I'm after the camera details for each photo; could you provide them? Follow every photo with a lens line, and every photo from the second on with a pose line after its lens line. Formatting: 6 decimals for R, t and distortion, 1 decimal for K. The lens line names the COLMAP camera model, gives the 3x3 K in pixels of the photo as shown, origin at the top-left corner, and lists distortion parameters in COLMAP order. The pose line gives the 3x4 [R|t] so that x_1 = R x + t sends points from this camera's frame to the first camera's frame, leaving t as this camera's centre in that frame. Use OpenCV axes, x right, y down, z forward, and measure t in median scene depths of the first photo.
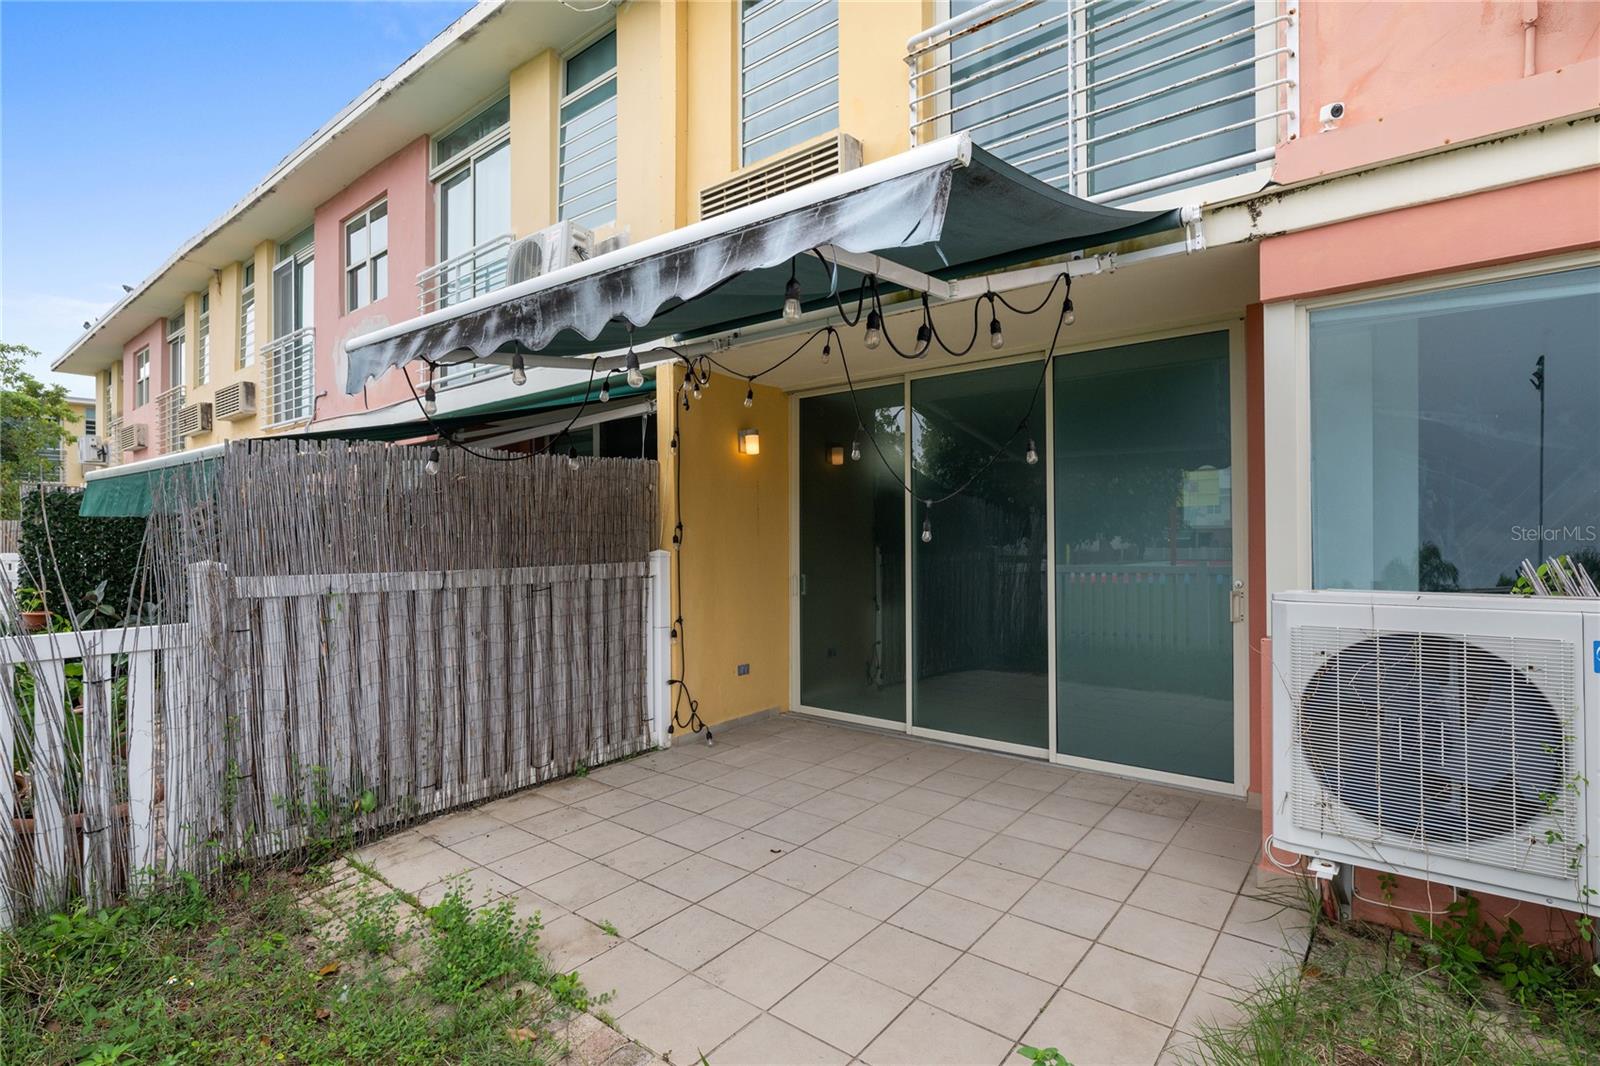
lens RADIAL K [[767.9, 0, 800.0], [0, 767.9, 533.0], [0, 0, 1]] dist [0.000750, 0.000192]
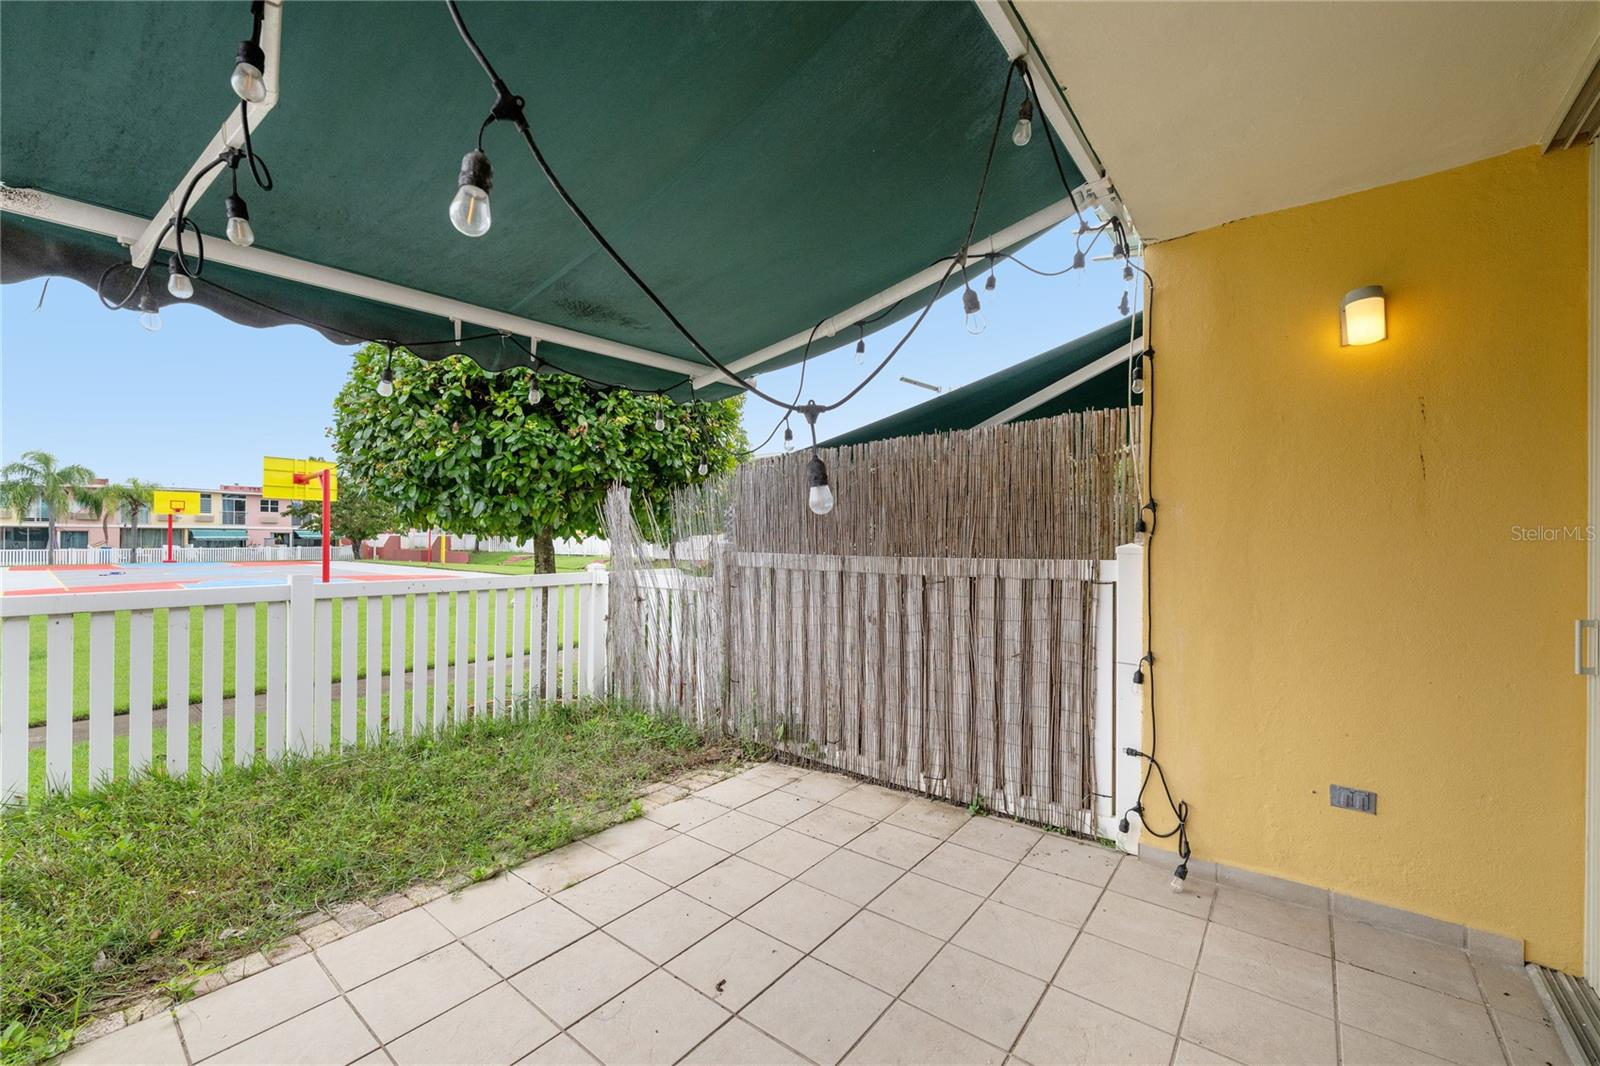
lens RADIAL K [[634.7, 0, 800.0], [0, 634.7, 533.0], [0, 0, 1]] dist [-0.002235, -0.000121]
pose [[-0.002331, 0.000233, -0.999997, 0.421608], [0.003923, 0.999992, 0.000224, 0.014282], [0.999990, -0.003923, -0.002332, 0.863600]]
